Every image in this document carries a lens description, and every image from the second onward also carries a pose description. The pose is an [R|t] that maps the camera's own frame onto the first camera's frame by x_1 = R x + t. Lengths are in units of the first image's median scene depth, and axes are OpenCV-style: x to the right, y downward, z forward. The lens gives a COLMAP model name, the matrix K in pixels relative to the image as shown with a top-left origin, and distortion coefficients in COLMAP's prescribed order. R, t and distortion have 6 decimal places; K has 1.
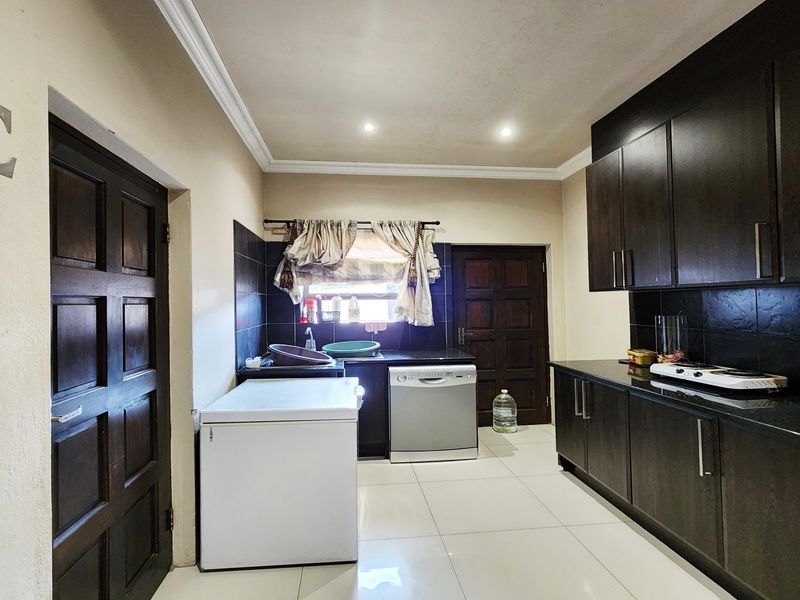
lens RADIAL K [[435.8, 0, 400.0], [0, 435.8, 300.0], [0, 0, 1]] dist [0.000596, 0.000446]
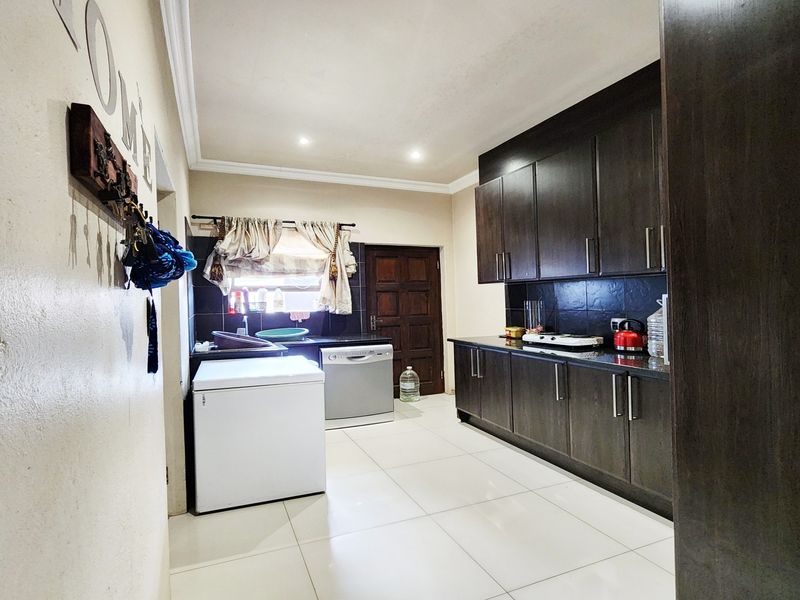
lens RADIAL K [[435.8, 0, 400.0], [0, 435.8, 300.0], [0, 0, 1]] dist [0.000596, 0.000446]
pose [[0.958776, -0.007229, 0.284072, -0.140861], [0.005670, 0.999964, 0.006310, 0.017306], [-0.284107, -0.004439, 0.958782, -0.161078]]
